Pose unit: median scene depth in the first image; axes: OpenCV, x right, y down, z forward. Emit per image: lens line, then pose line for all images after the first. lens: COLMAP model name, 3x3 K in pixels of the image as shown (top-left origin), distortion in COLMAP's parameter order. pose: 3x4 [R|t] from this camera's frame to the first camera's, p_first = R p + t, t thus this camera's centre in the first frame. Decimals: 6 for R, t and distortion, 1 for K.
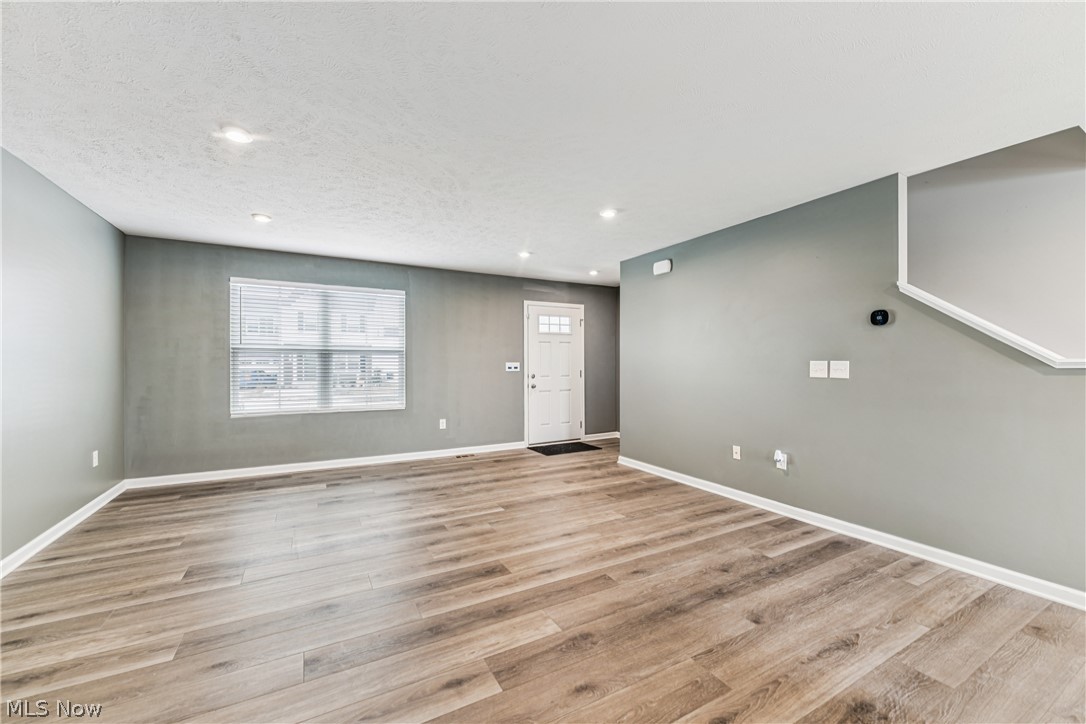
lens RADIAL K [[429.5, 0, 541.9], [0, 429.5, 365.1], [0, 0, 1]] dist [-0.000815, -0.000080]
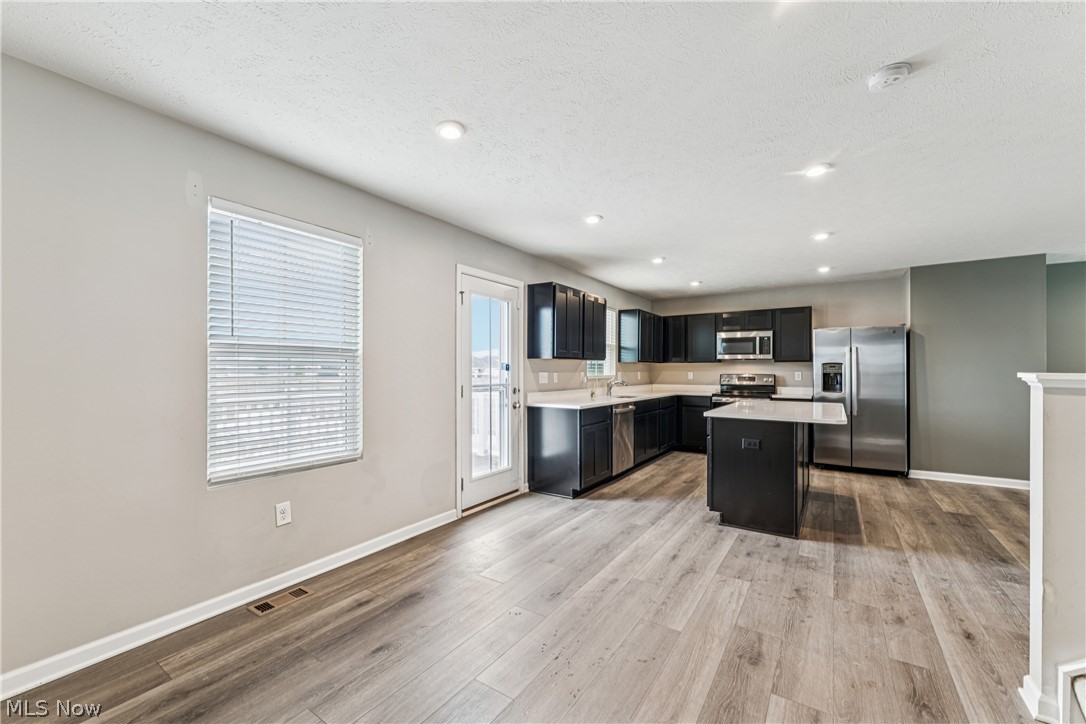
lens RADIAL K [[443.9, 0, 542.5], [0, 443.9, 366.4], [0, 0, 1]] dist [0.012477, -0.000009]
pose [[-0.884577, -0.005086, -0.466366, 1.669114], [-0.004500, 0.999987, -0.002369, -0.012192], [0.466372, 0.000003, -0.884588, 0.875813]]
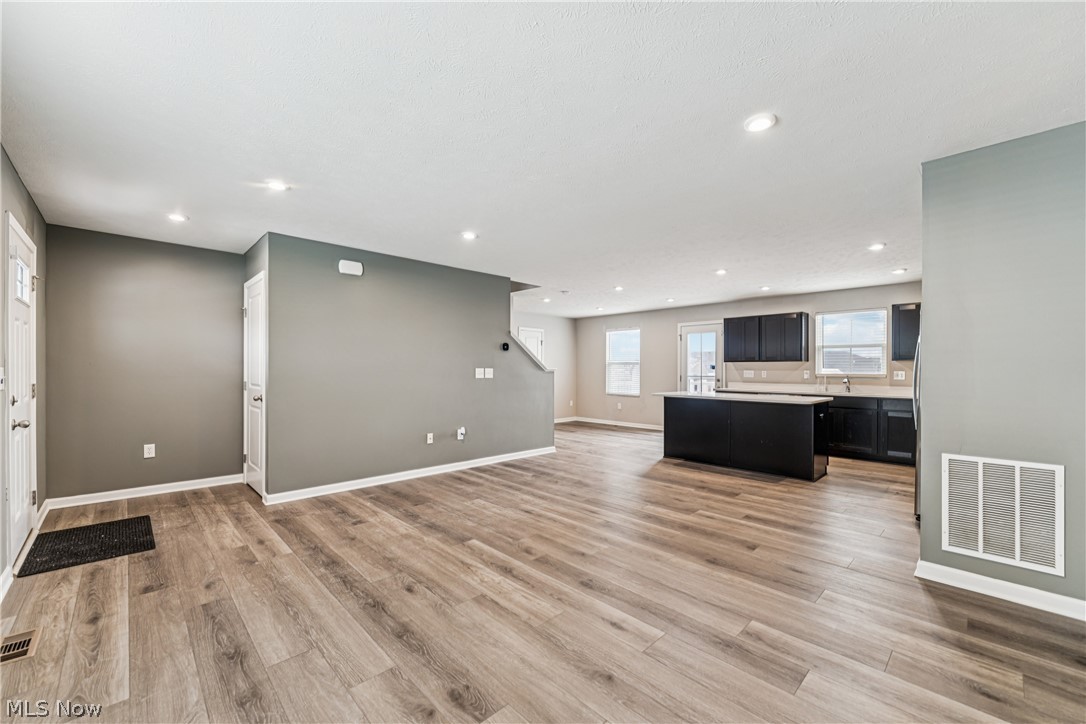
lens RADIAL K [[433.9, 0, 538.6], [0, 433.9, 359.7], [0, 0, 1]] dist [0.000850, 0.000032]
pose [[-0.251310, 0.021010, 0.967679, -1.114369], [0.002176, 0.999774, -0.021142, -0.006525], [-0.967904, -0.003208, -0.251299, 1.253561]]
